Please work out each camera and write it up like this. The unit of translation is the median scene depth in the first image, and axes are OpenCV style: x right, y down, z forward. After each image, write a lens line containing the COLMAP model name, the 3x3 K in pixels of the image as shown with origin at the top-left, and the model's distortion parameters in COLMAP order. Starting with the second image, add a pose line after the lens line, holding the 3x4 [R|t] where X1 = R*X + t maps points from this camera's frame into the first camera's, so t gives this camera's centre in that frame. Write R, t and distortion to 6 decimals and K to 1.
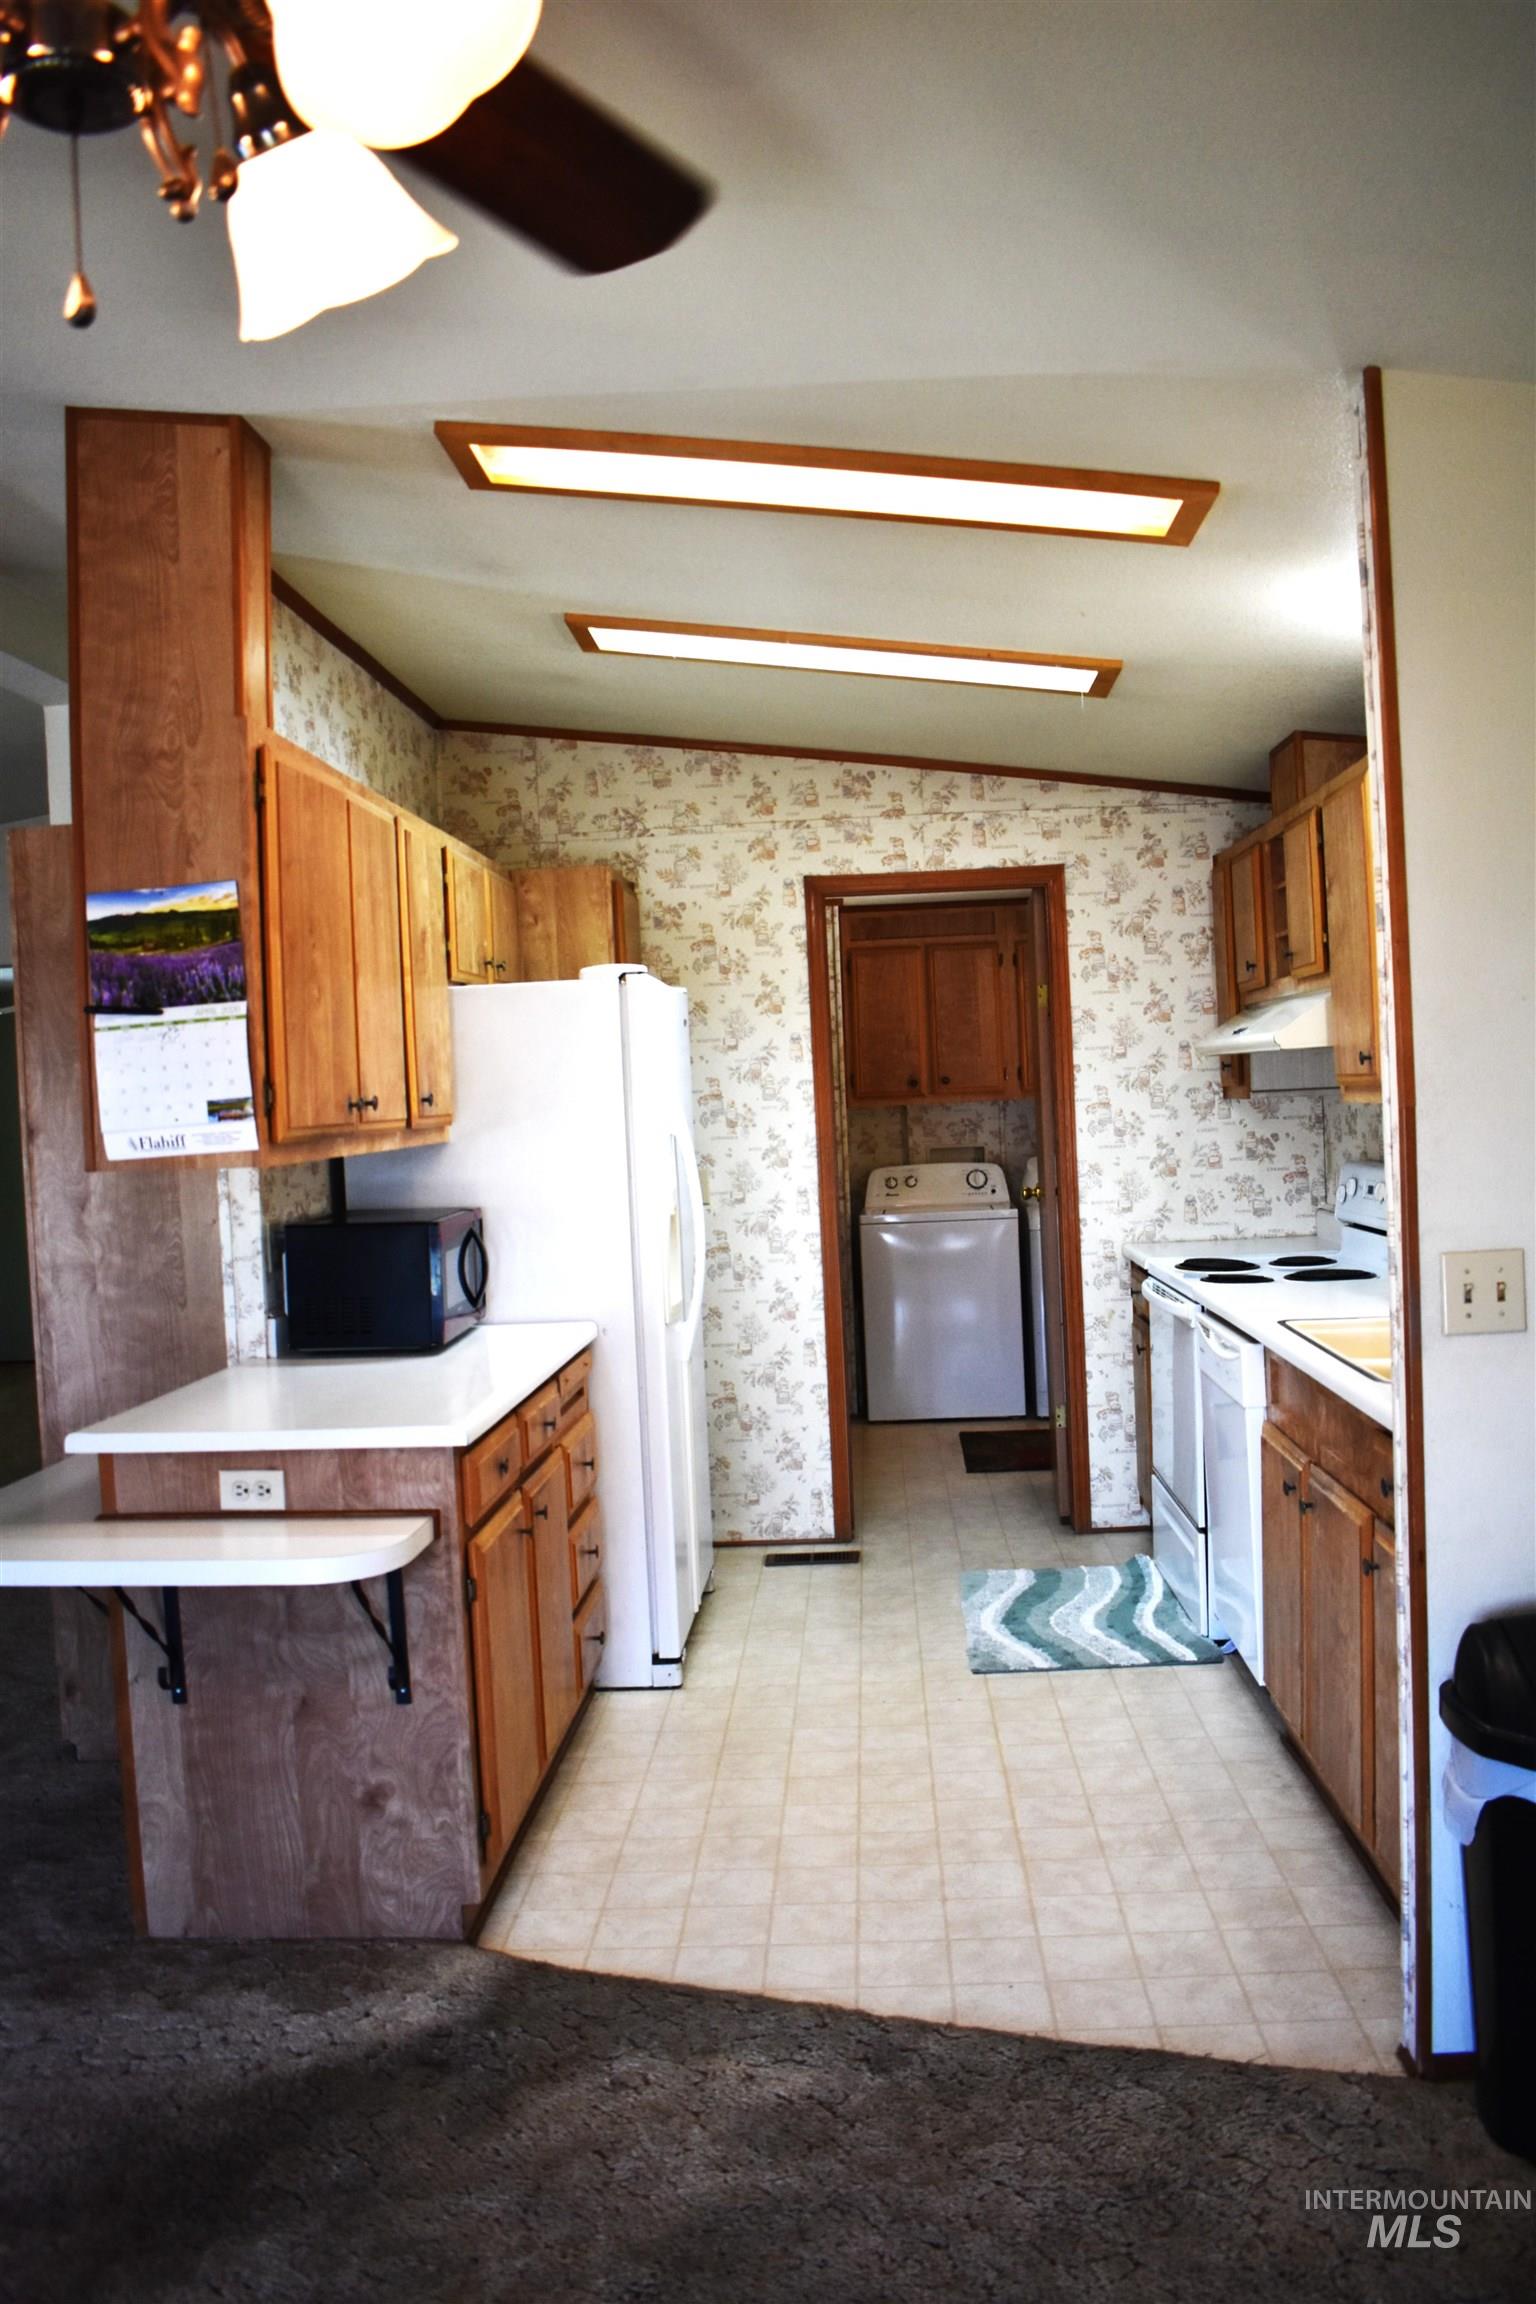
lens RADIAL K [[1797.9, 0, 780.0], [0, 1797.9, 1157.1], [0, 0, 1]] dist [-0.085468, 0.007173]
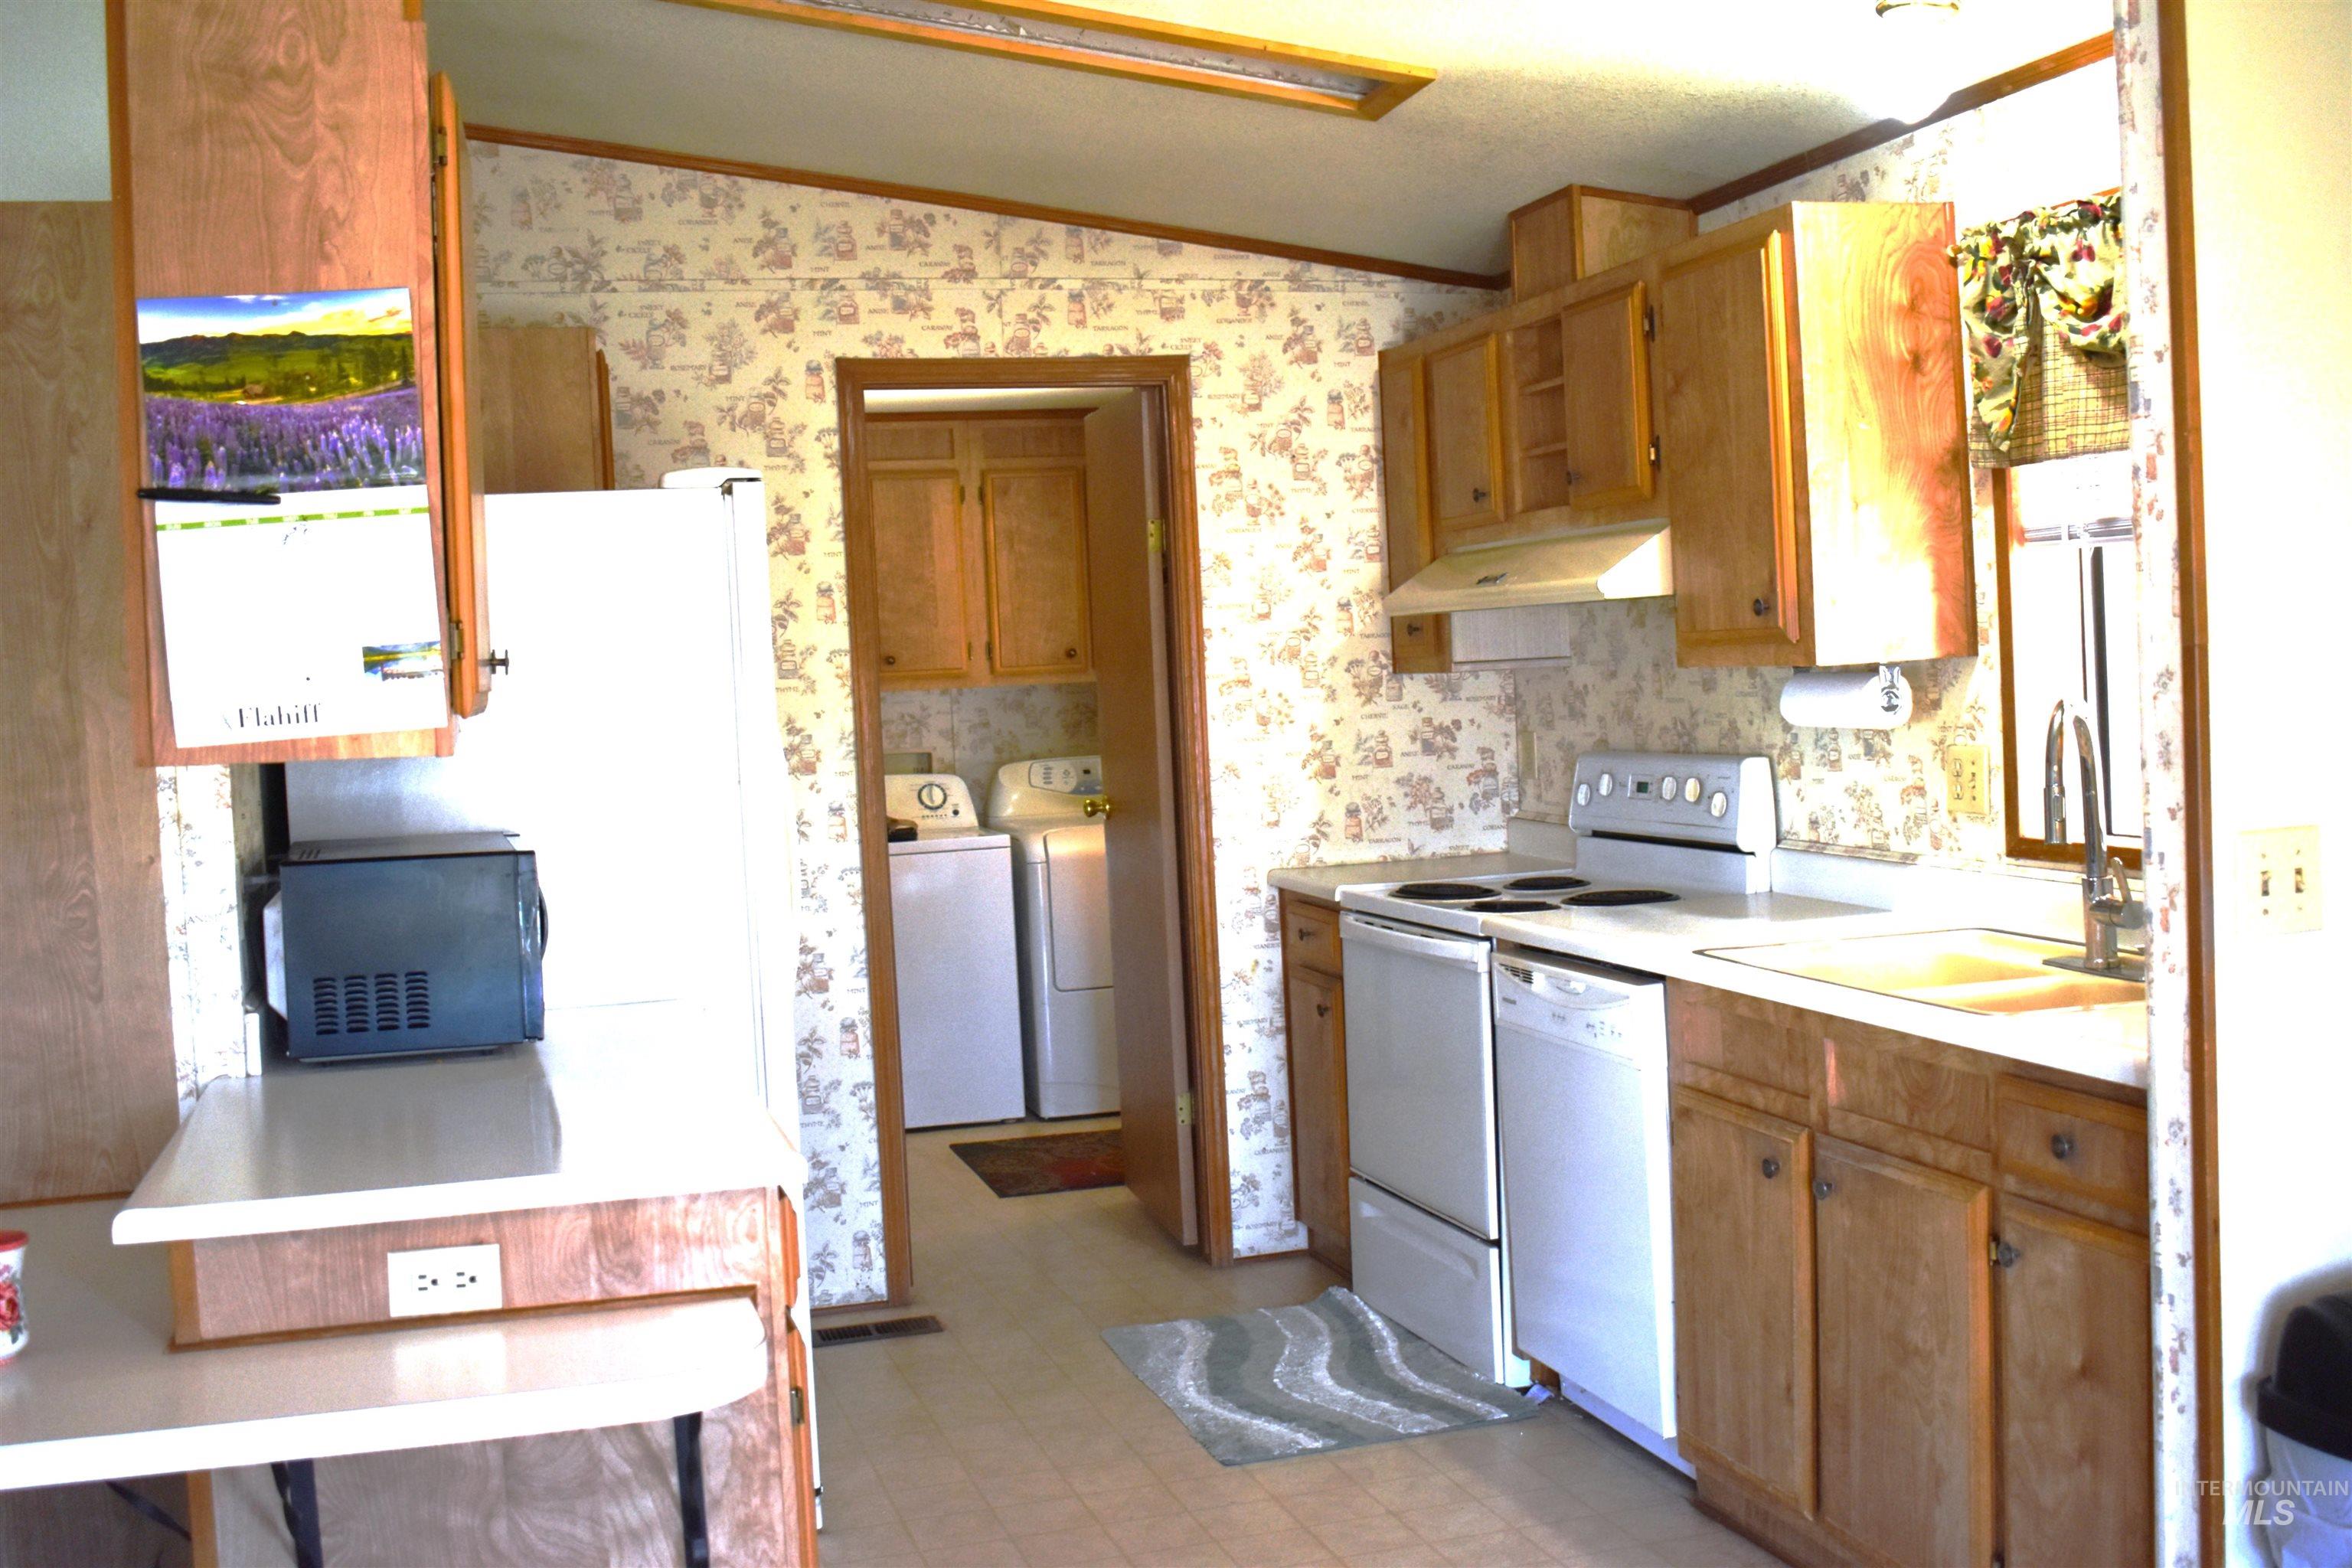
lens RADIAL K [[2407.9, 0, 1169.8], [0, 2407.9, 774.3], [0, 0, 1]] dist [-0.062922, 0.000000]
pose [[0.944667, -0.015439, 0.327668, -0.174525], [0.016846, 0.999857, -0.001457, 0.009405], [-0.327599, 0.006896, 0.944792, 0.073047]]
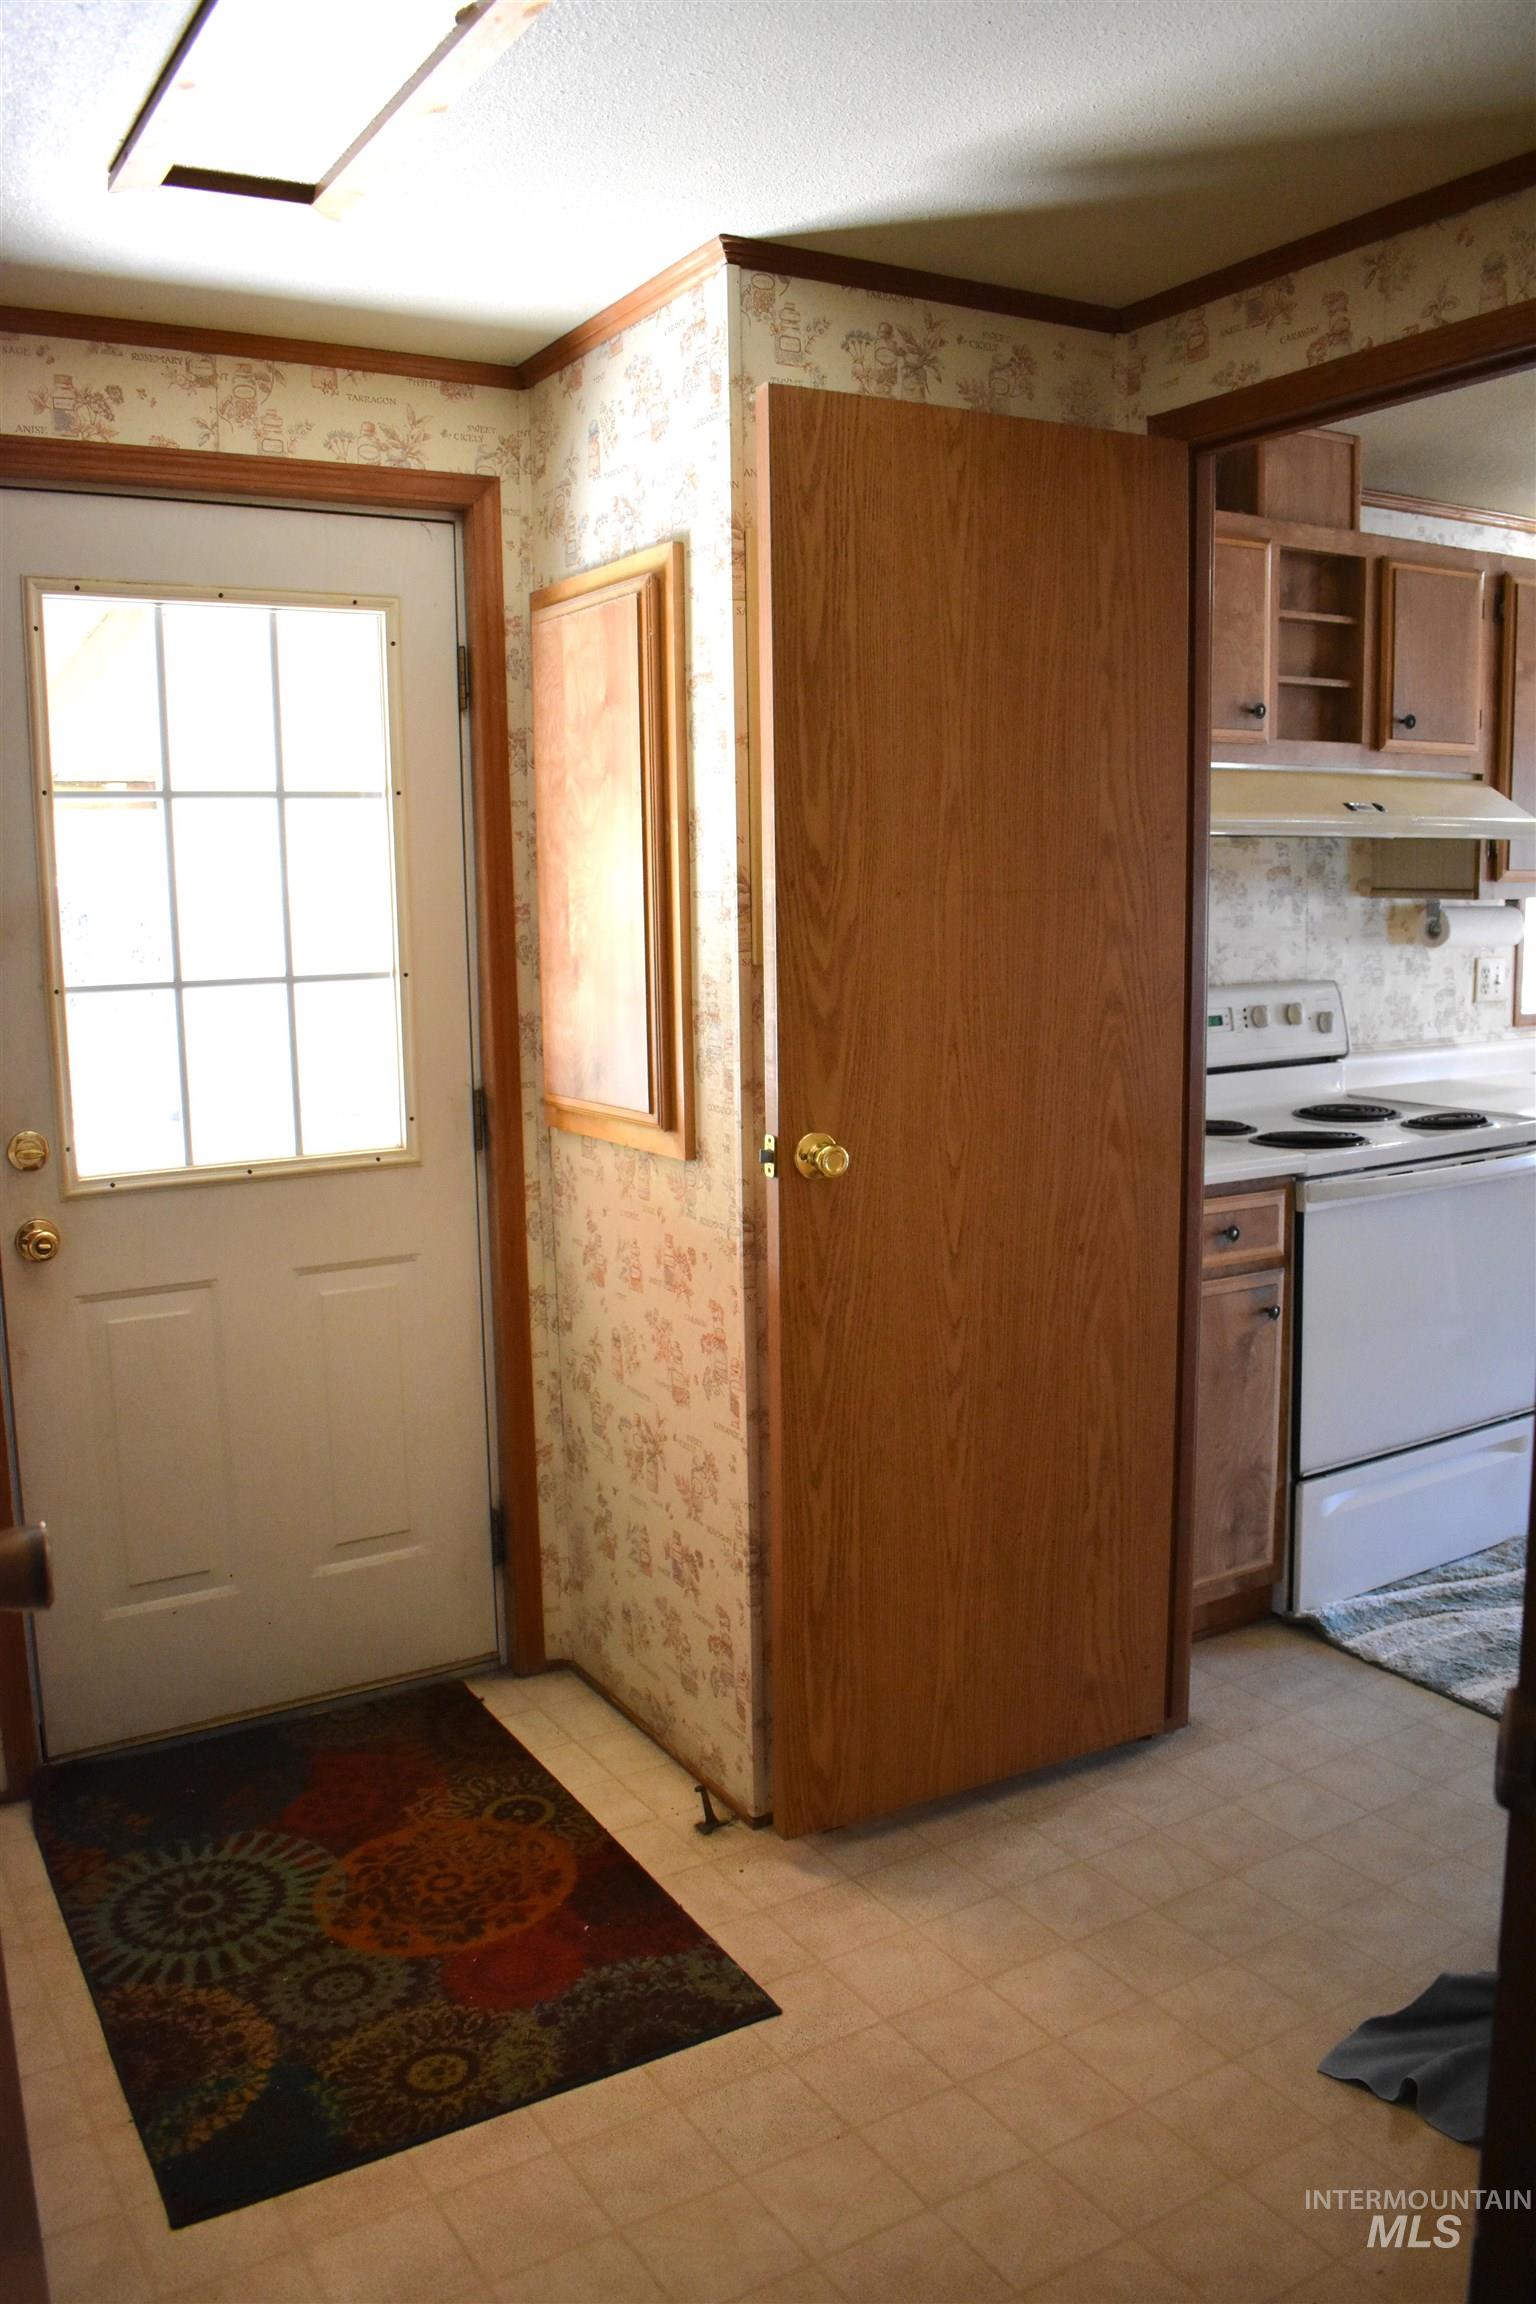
lens RADIAL K [[1797.9, 0, 776.4], [0, 1797.9, 1152.4], [0, 0, 1]] dist [-0.085468, 0.007173]
pose [[-0.559790, -0.070641, 0.825618, -0.195560], [0.069328, 0.988874, 0.131615, -0.036935], [-0.825729, 0.130915, -0.548664, 1.402992]]
